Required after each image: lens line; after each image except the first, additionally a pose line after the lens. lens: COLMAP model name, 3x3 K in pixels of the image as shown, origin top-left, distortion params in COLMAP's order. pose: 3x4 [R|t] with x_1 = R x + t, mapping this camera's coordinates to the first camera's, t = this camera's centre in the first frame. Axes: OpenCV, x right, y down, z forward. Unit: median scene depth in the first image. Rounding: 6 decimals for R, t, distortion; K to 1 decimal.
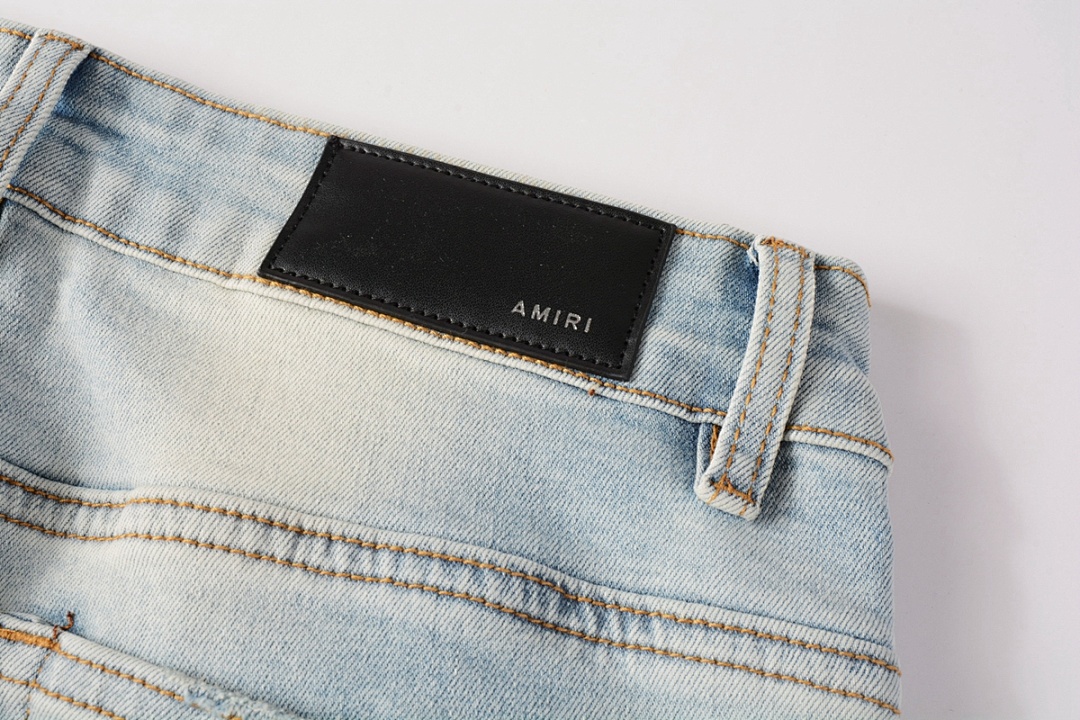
lens RADIAL K [[1474.5, 0, 541.7], [0, 1474.5, 360.4], [0, 0, 1]] dist [0.036806, 0.000000]
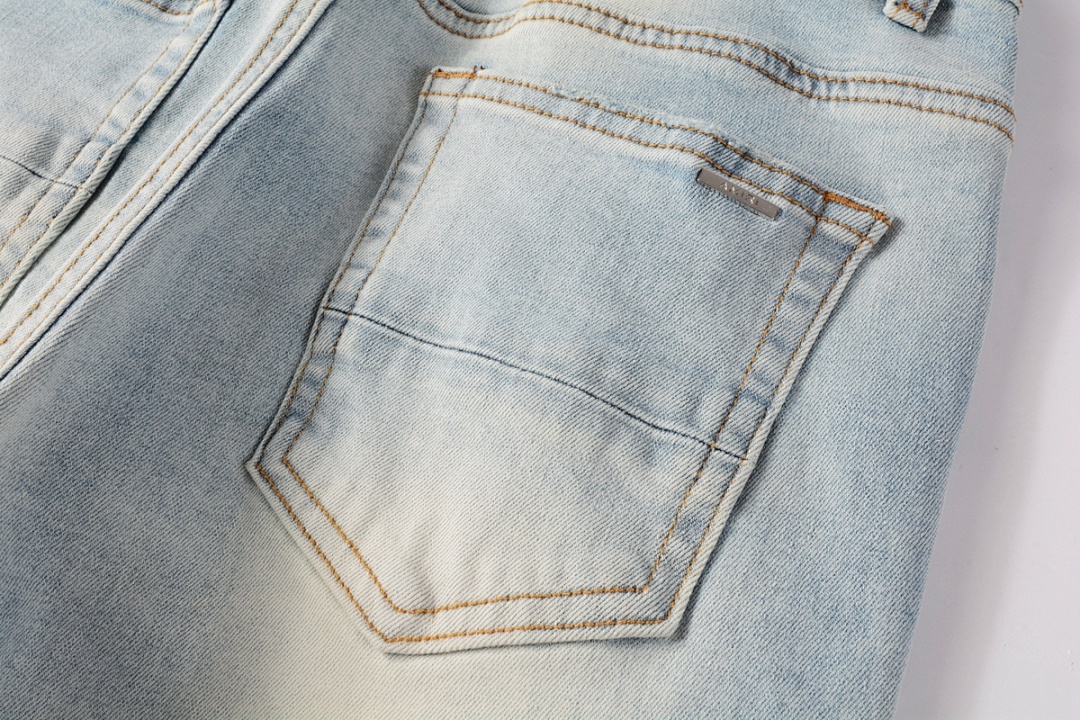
lens RADIAL K [[1205.8, 0, 537.5], [0, 1205.8, 359.7], [0, 0, 1]] dist [0.021410, 0.000000]
pose [[0.981143, 0.077692, -0.176983, 0.001917], [-0.085073, 0.995778, -0.034490, 0.537310], [0.173557, 0.048896, 0.983609, -0.284425]]
